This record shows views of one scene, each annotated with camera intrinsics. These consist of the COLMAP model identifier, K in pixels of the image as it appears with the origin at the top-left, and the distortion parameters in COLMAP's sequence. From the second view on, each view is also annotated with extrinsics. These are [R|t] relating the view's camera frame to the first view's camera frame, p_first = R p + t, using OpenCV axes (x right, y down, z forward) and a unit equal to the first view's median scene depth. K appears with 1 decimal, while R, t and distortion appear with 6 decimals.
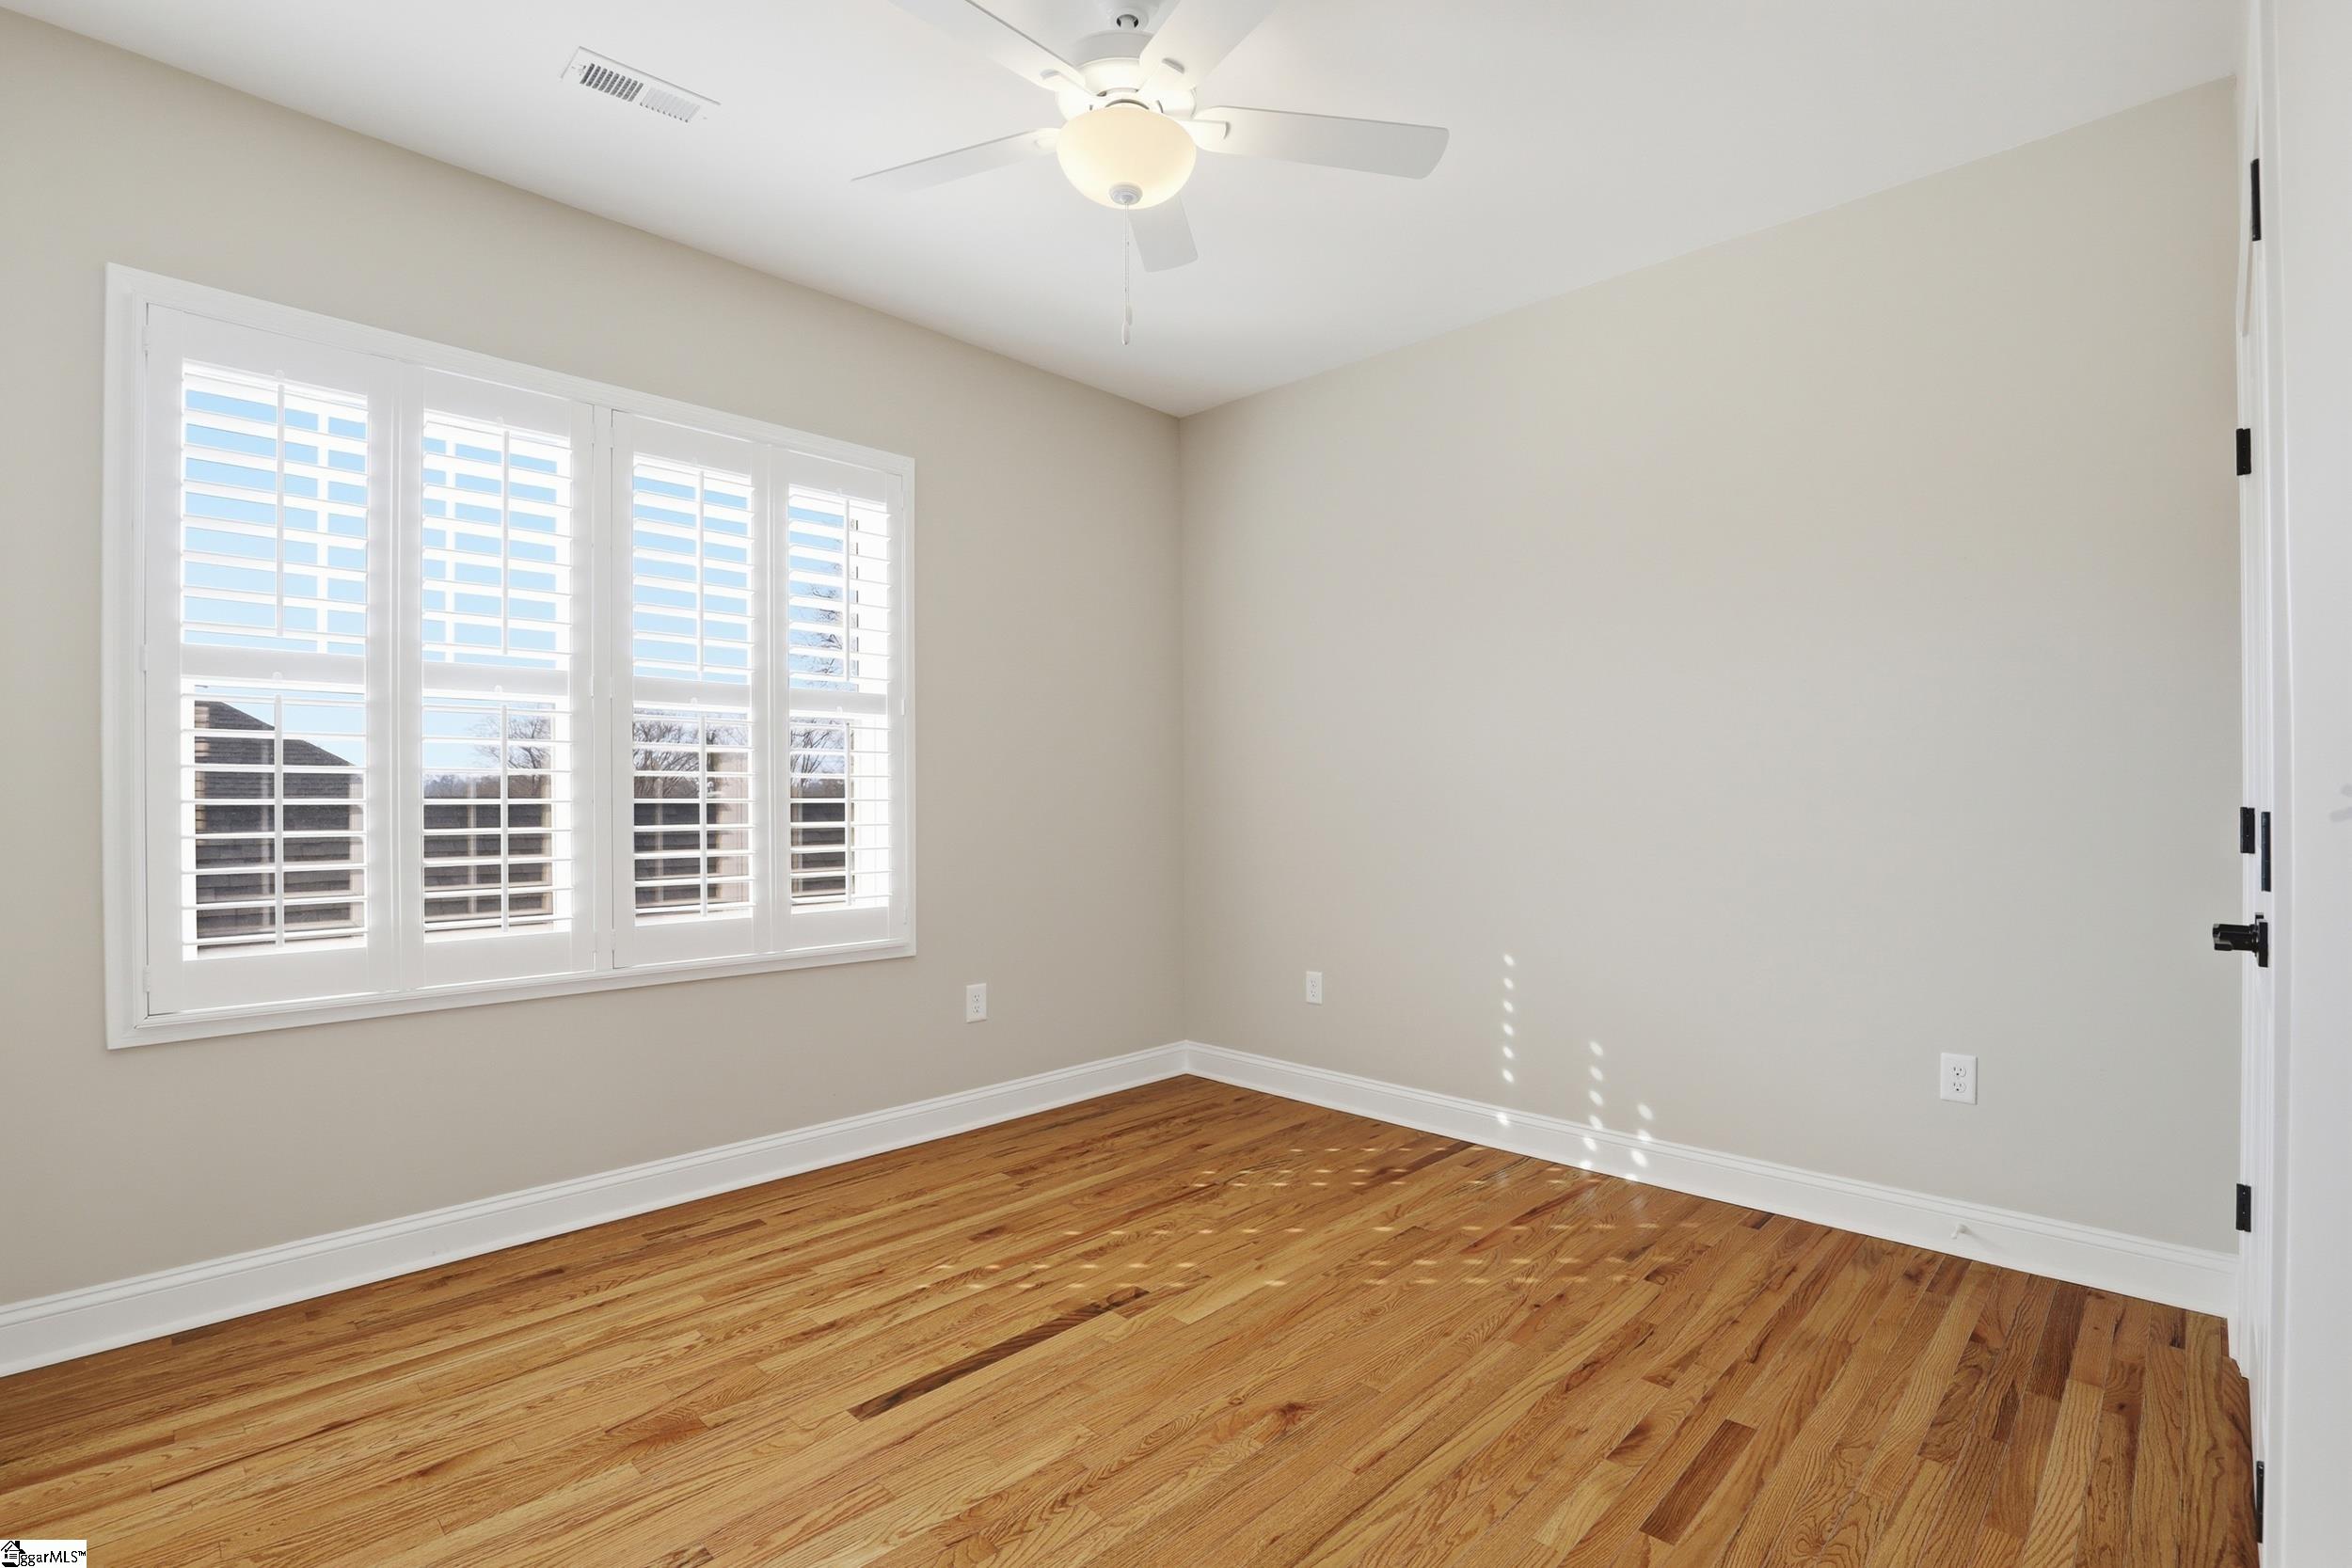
lens RADIAL K [[1081.9, 0, 1173.7], [0, 1081.9, 802.7], [0, 0, 1]] dist [0.000507, 0.000057]
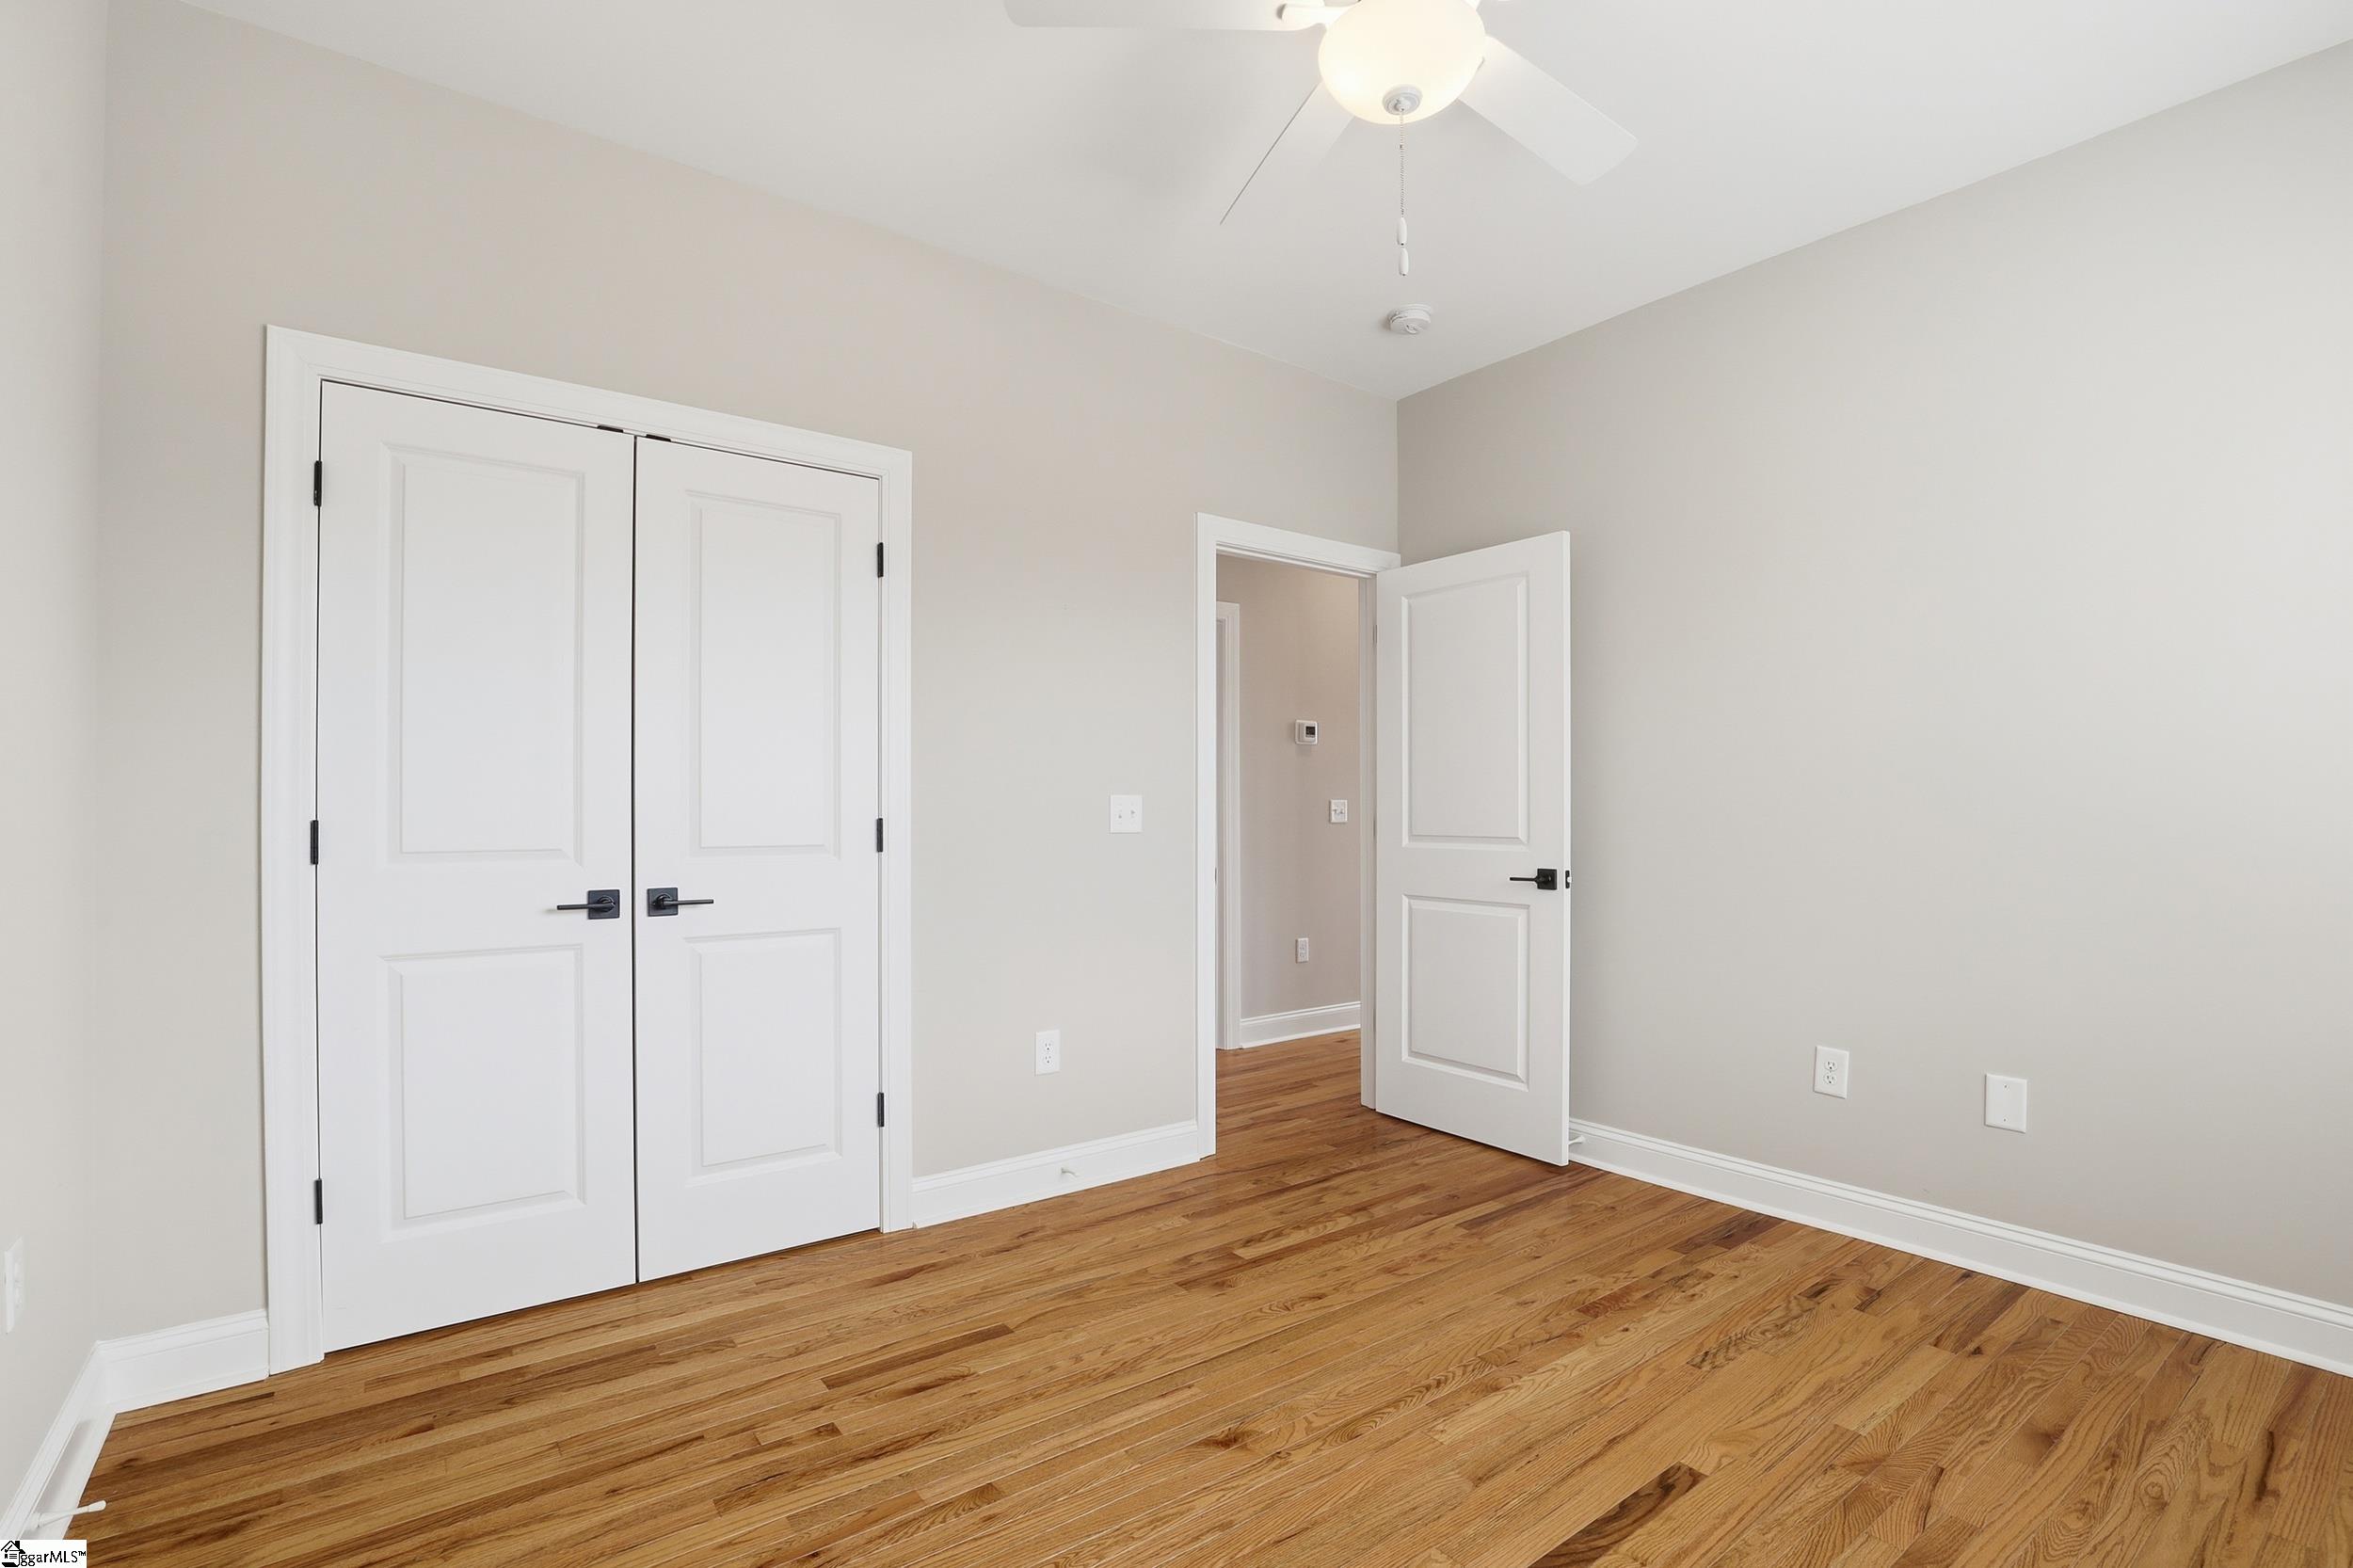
lens RADIAL K [[1082.4, 0, 1174.2], [0, 1082.4, 802.7], [0, 0, 1]] dist [0.000507, 0.000057]
pose [[-0.988480, -0.000713, 0.151350, 0.009459], [-0.000883, 0.999999, -0.001056, -0.012599], [-0.151349, -0.001177, -0.988480, 2.007366]]
